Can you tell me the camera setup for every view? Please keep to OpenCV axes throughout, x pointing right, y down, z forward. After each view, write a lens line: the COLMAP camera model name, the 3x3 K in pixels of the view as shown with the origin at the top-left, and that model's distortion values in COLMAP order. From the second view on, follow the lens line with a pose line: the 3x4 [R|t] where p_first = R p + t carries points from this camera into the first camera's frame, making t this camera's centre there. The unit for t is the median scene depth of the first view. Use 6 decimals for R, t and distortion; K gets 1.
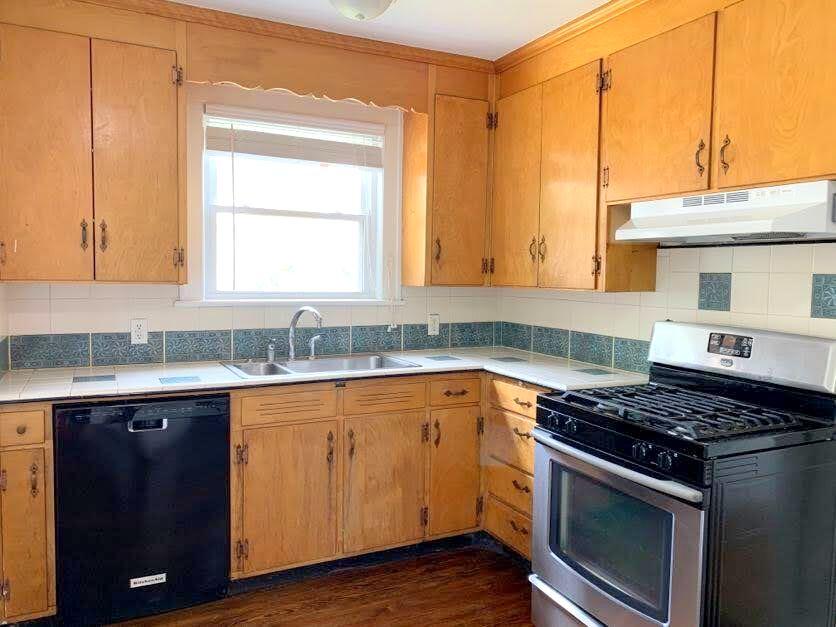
lens RADIAL K [[650.2, 0, 418.3], [0, 650.2, 311.7], [0, 0, 1]] dist [0.042083, -0.024270]
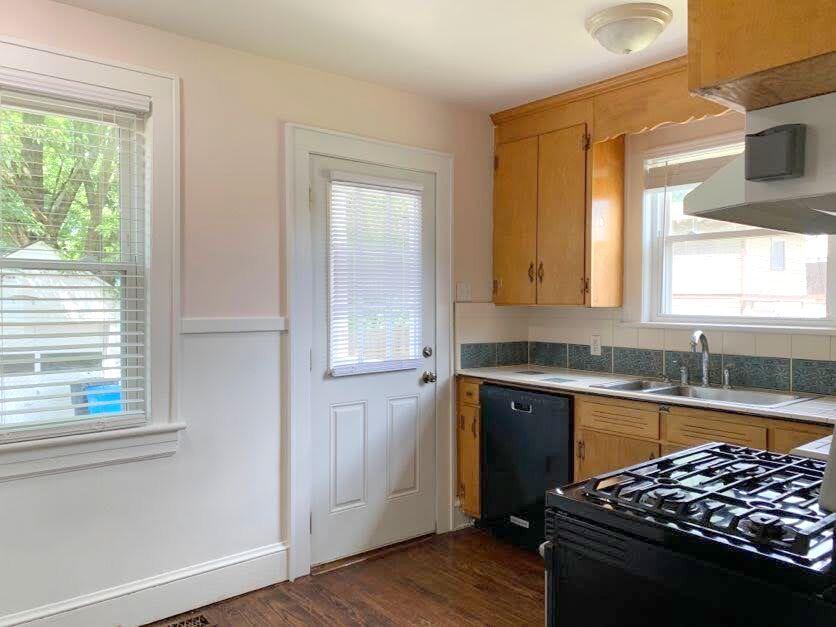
lens RADIAL K [[650.2, 0, 418.4], [0, 650.2, 312.7], [0, 0, 1]] dist [0.042083, -0.024270]
pose [[0.226269, 0.006835, -0.974041, 0.700729], [-0.060651, 0.998134, -0.007085, -0.002433], [0.972175, 0.060679, 0.226261, 0.374591]]
